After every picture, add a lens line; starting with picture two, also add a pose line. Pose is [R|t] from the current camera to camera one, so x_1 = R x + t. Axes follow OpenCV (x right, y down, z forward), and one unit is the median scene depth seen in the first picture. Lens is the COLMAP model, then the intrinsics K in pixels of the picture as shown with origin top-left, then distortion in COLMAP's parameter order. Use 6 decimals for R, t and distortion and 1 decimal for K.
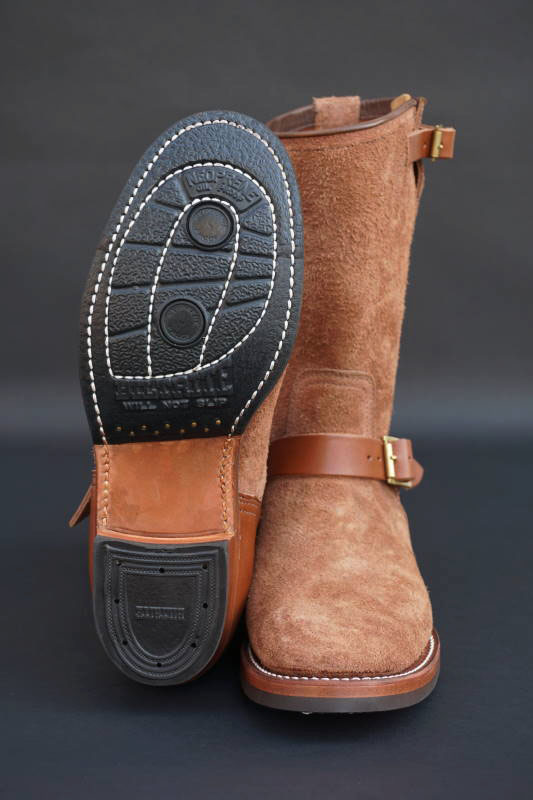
lens RADIAL K [[1241.3, 0, 266.7], [0, 1241.3, 399.7], [0, 0, 1]] dist [0.014482, 0.000000]
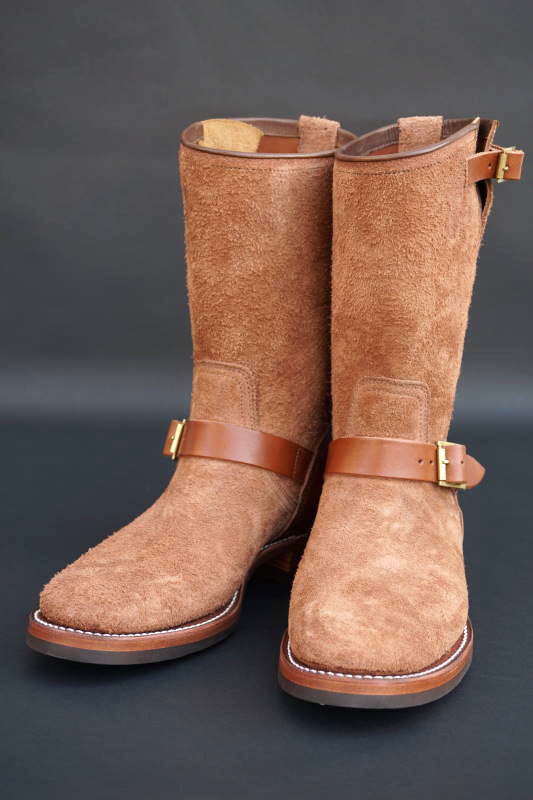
lens RADIAL K [[1106.7, 0, 266.0], [0, 1106.7, 400.8], [0, 0, 1]] dist [0.006850, 0.000000]
pose [[0.985218, 0.046325, -0.164924, 0.109451], [-0.039441, 0.998218, 0.044779, -0.044333], [0.166704, -0.037613, 0.985289, 0.041558]]
